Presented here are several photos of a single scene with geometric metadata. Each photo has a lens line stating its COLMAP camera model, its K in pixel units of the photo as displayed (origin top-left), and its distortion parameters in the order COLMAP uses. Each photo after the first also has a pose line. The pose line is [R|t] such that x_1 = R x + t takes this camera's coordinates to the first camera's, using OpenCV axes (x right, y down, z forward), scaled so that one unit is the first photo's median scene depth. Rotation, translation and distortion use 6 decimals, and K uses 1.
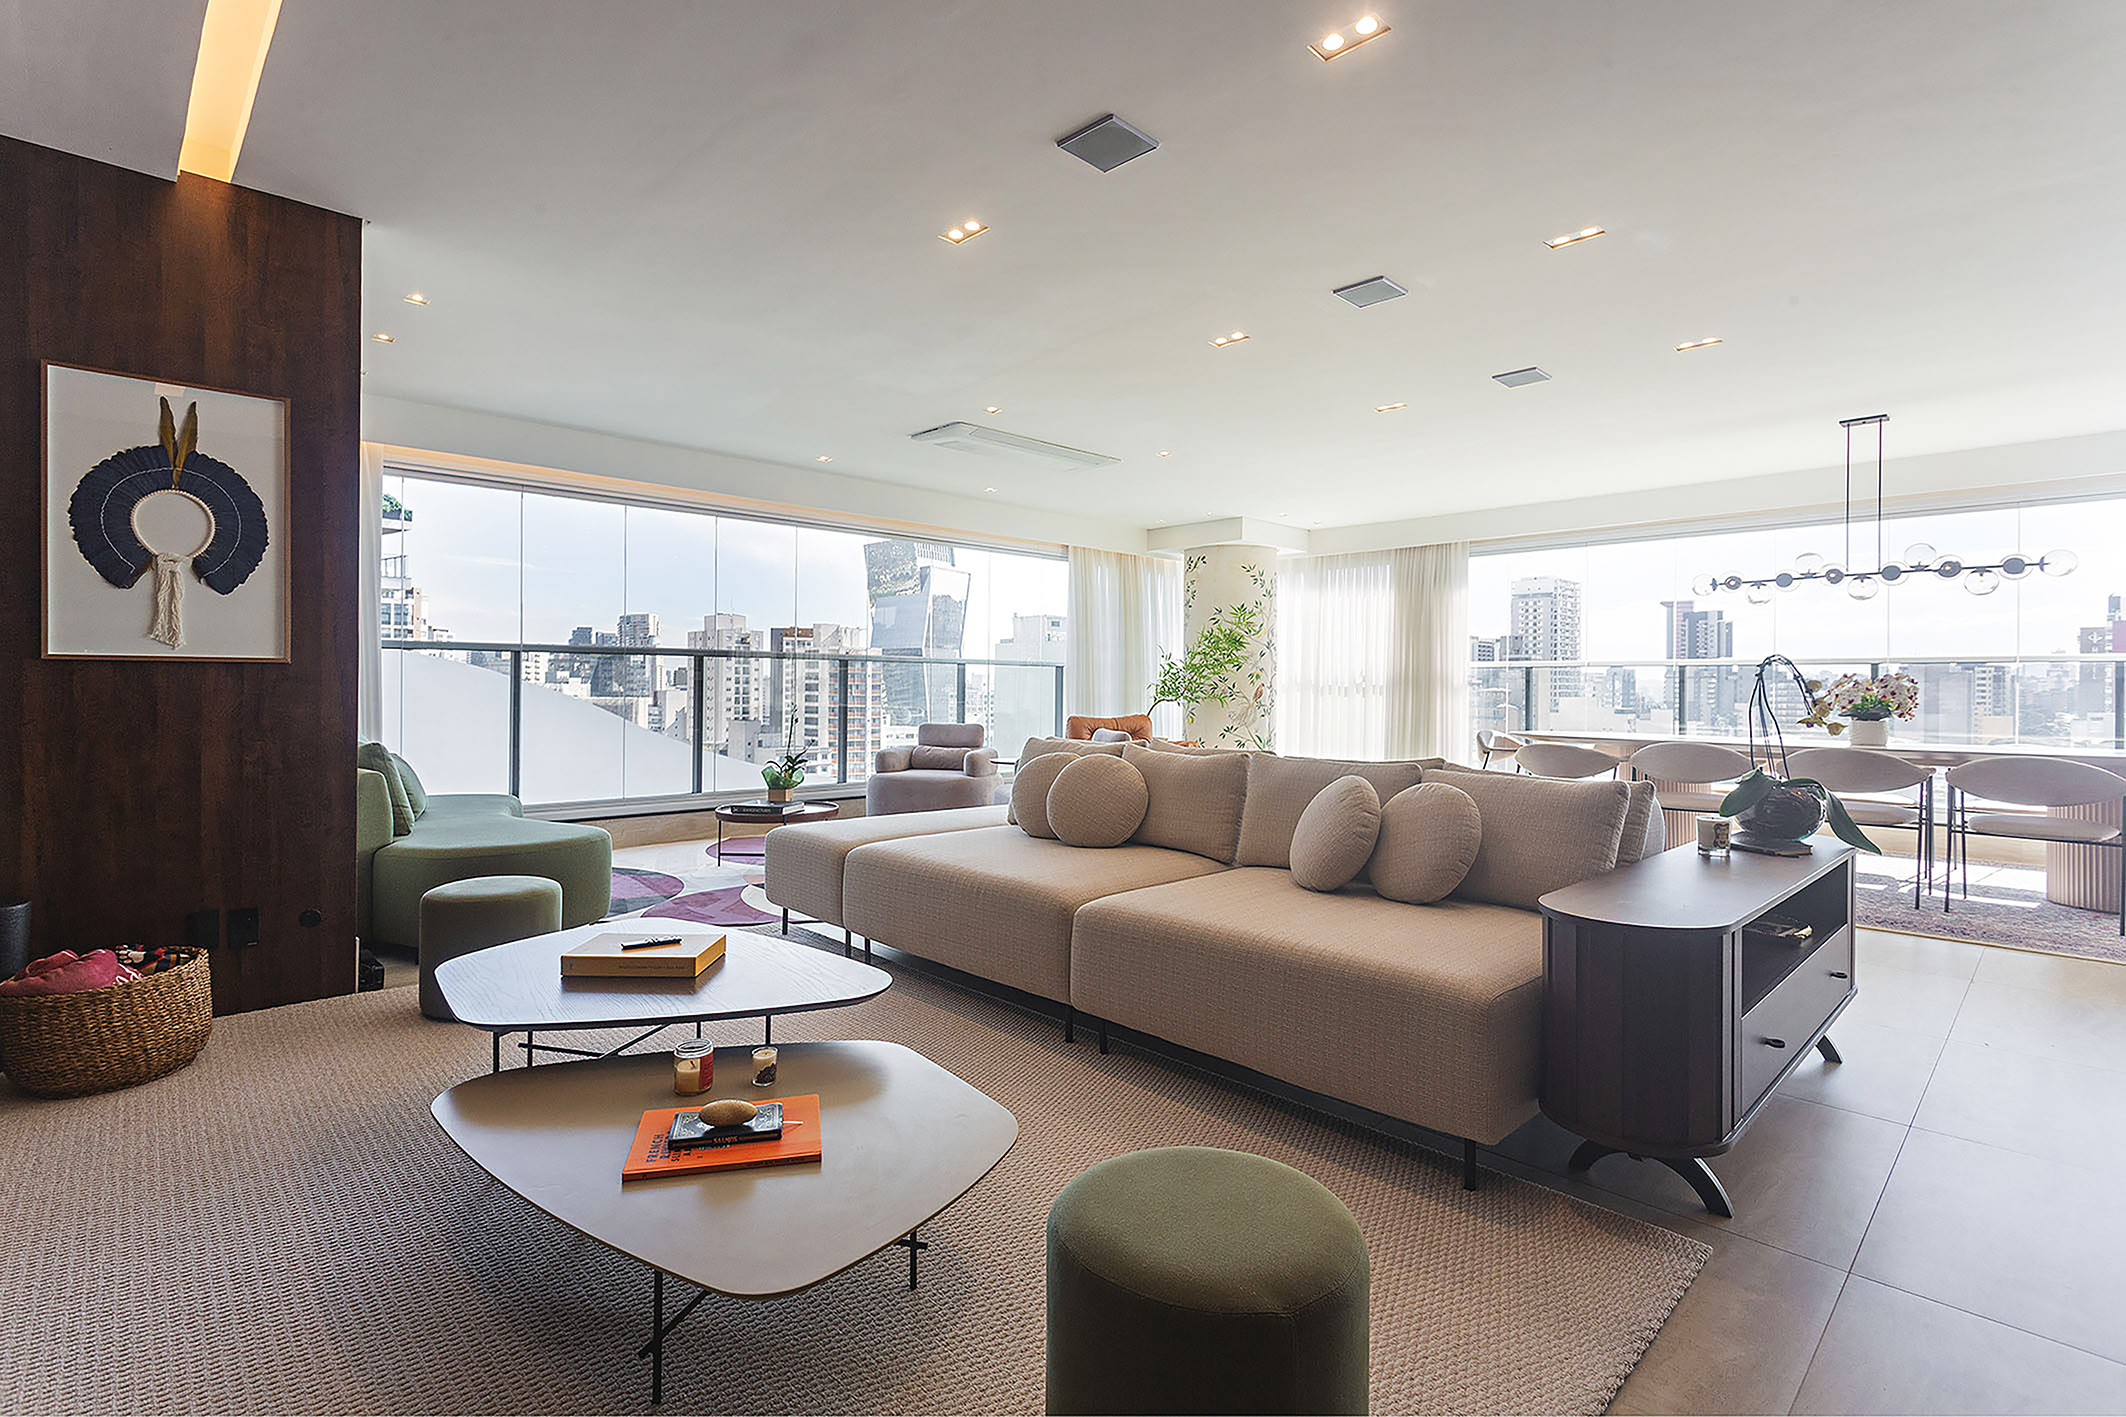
lens RADIAL K [[1016.7, 0, 1065.9], [0, 1016.7, 691.0], [0, 0, 1]] dist [-0.004155, 0.001203]
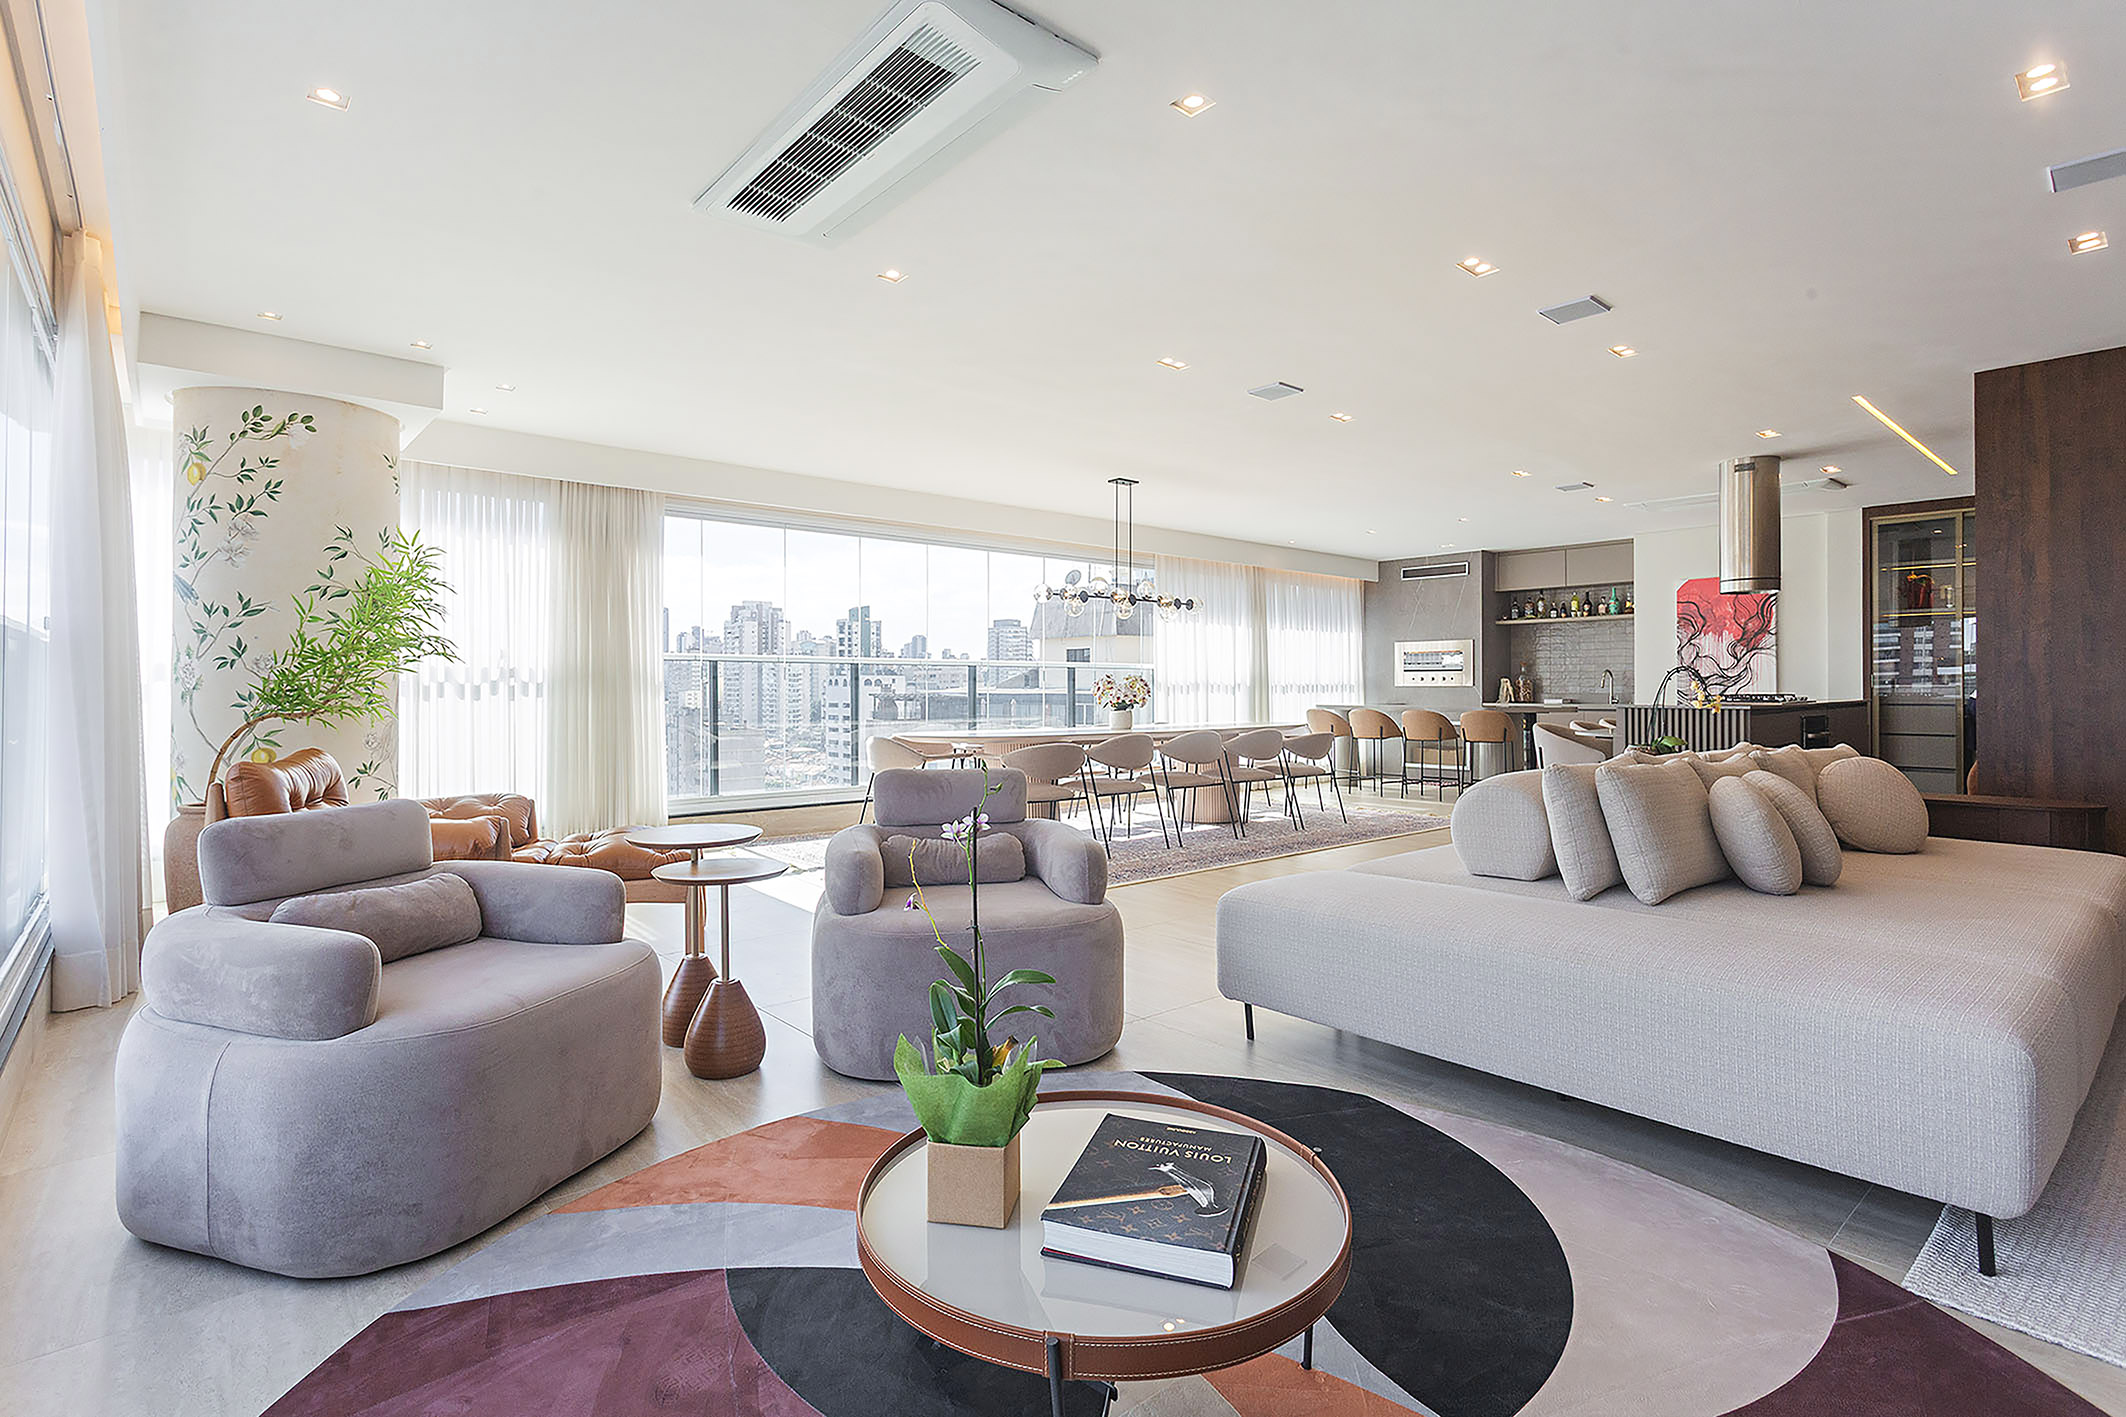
lens RADIAL K [[1016.7, 0, 1056.6], [0, 1016.7, 694.2], [0, 0, 1]] dist [-0.004155, 0.001203]
pose [[0.075736, -0.005557, 0.997112, -0.502609], [0.002242, 0.999983, 0.005403, 0.001012], [-0.997125, 0.001826, 0.075747, 0.918765]]
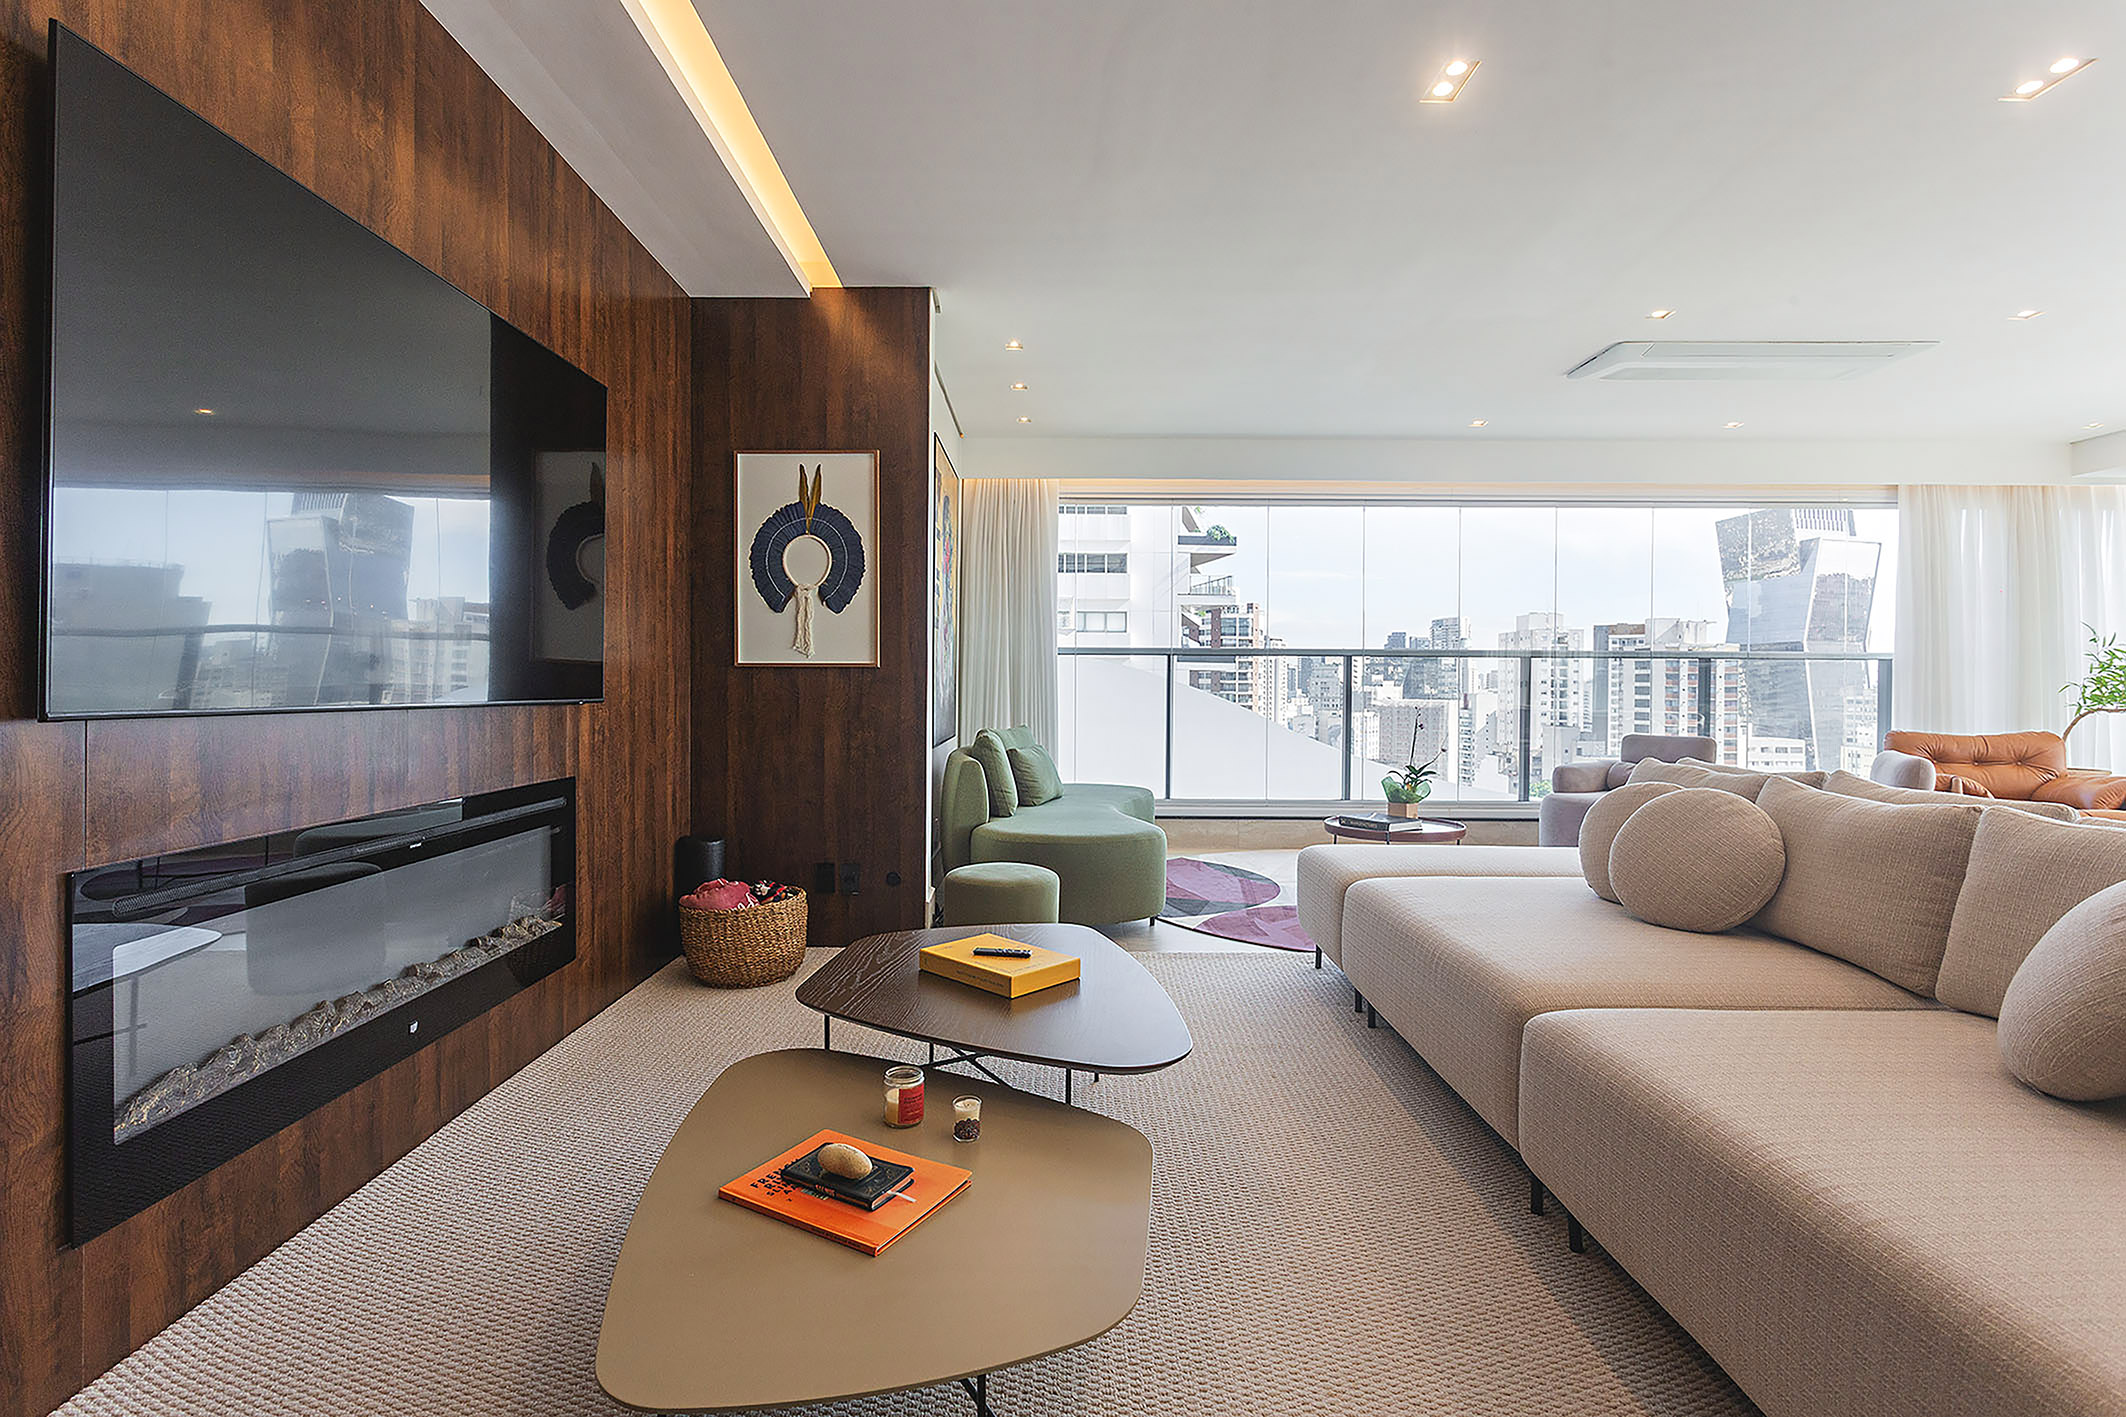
lens RADIAL K [[1016.7, 0, 1046.2], [0, 1016.7, 688.6], [0, 0, 1]] dist [-0.004155, 0.001203]
pose [[0.702826, 0.000604, -0.711361, 0.132527], [-0.004273, 0.999985, -0.003373, 0.000824], [0.711349, 0.005410, 0.702819, 0.154070]]
